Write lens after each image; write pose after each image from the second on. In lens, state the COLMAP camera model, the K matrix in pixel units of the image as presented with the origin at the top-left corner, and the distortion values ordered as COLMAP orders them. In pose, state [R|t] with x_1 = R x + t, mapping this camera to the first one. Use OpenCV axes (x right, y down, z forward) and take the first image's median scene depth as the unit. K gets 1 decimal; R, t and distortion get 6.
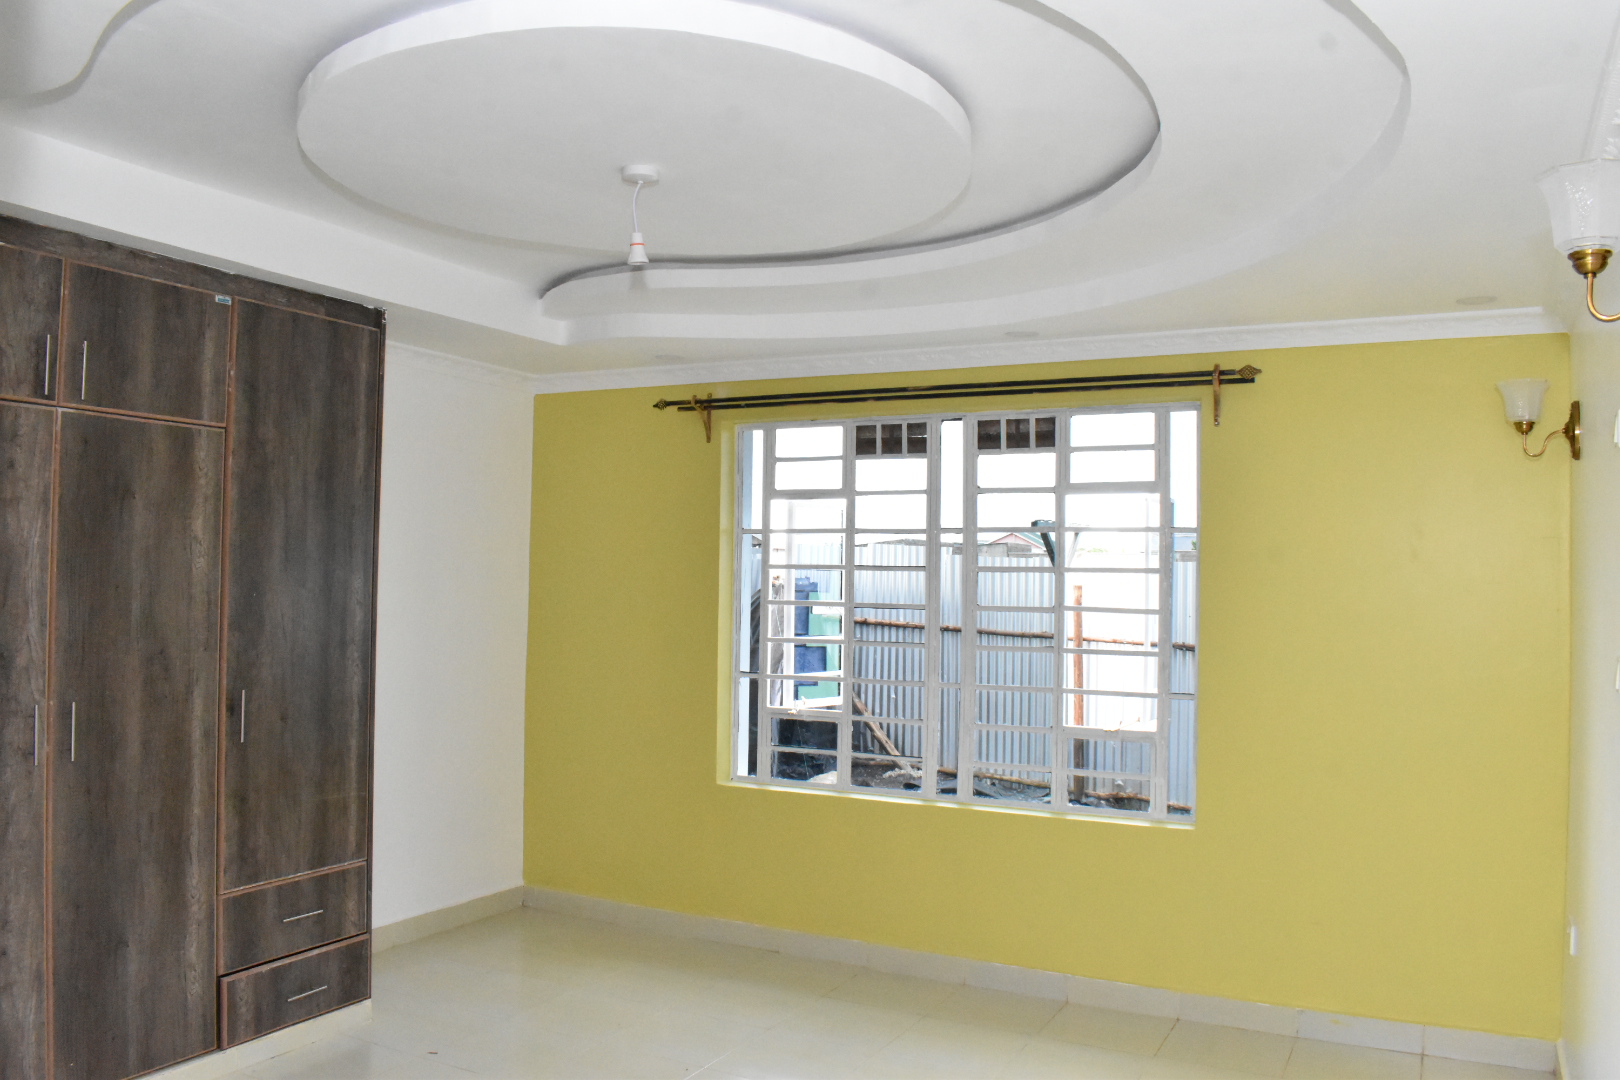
lens RADIAL K [[1283.2, 0, 807.0], [0, 1283.2, 552.1], [0, 0, 1]] dist [-0.084976, 0.012287]
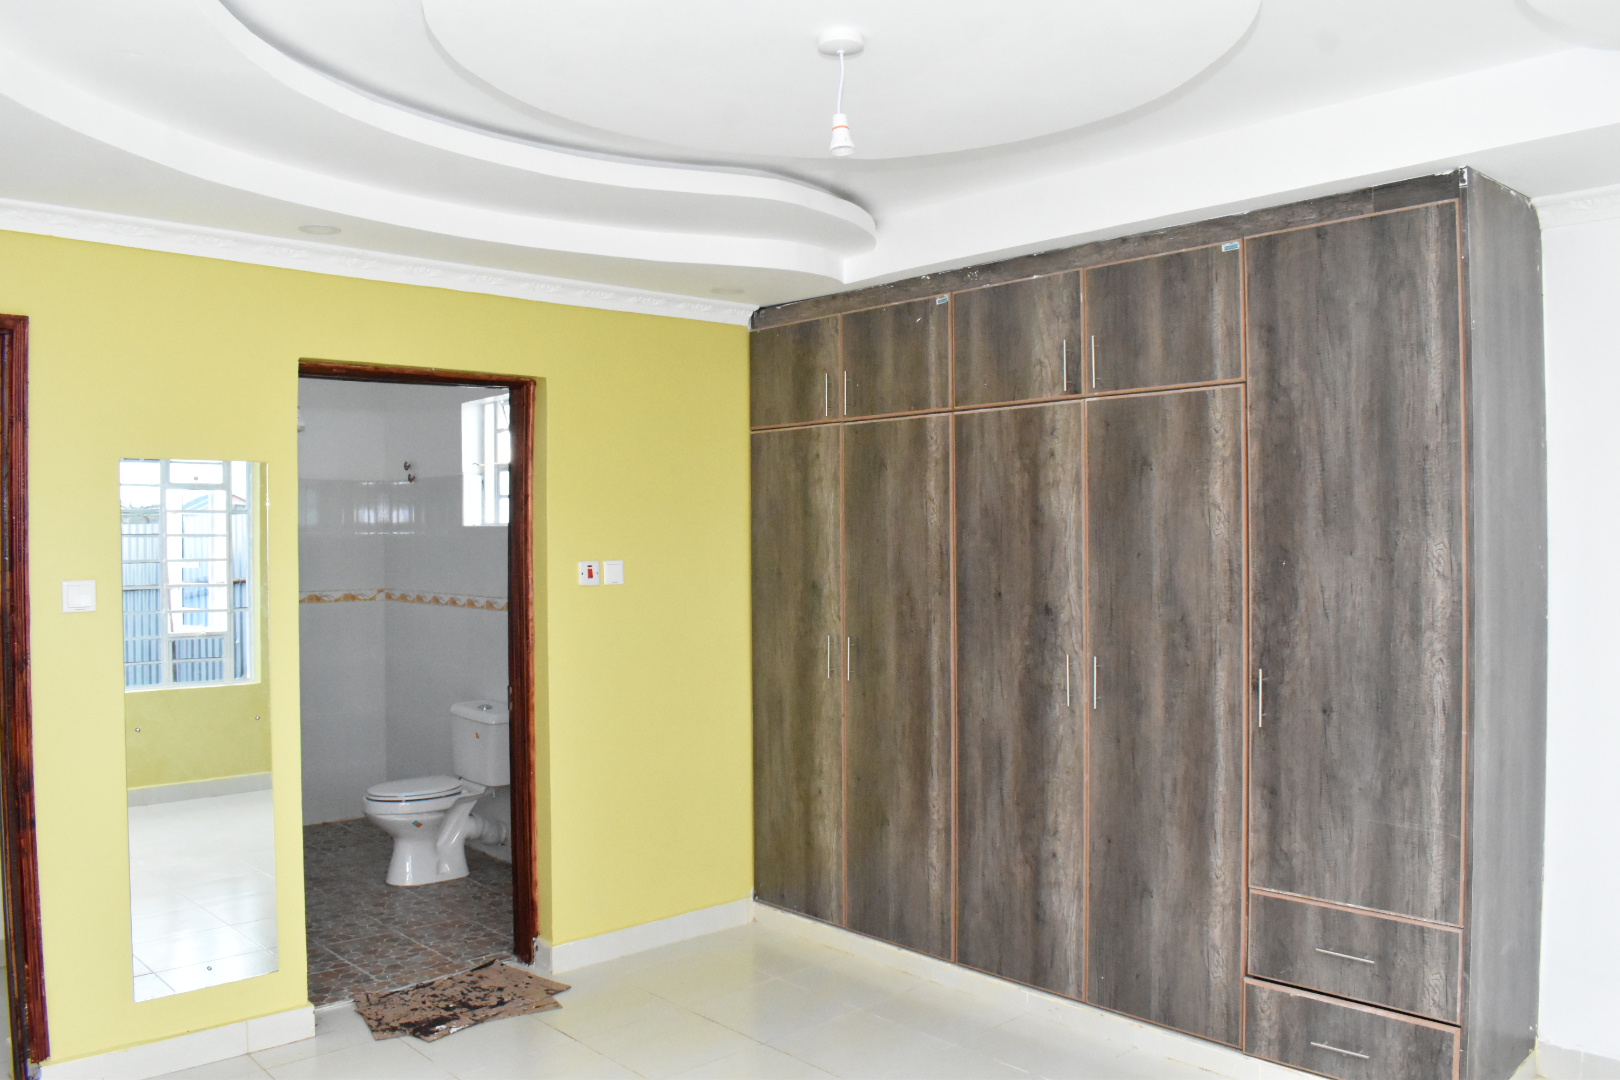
lens RADIAL K [[1283.2, 0, 805.8], [0, 1283.2, 535.0], [0, 0, 1]] dist [-0.084976, 0.012287]
pose [[-0.341896, -0.015208, -0.939615, 0.531324], [0.023823, 0.999407, -0.024844, 0.029355], [0.939436, -0.030878, -0.341332, 1.035681]]
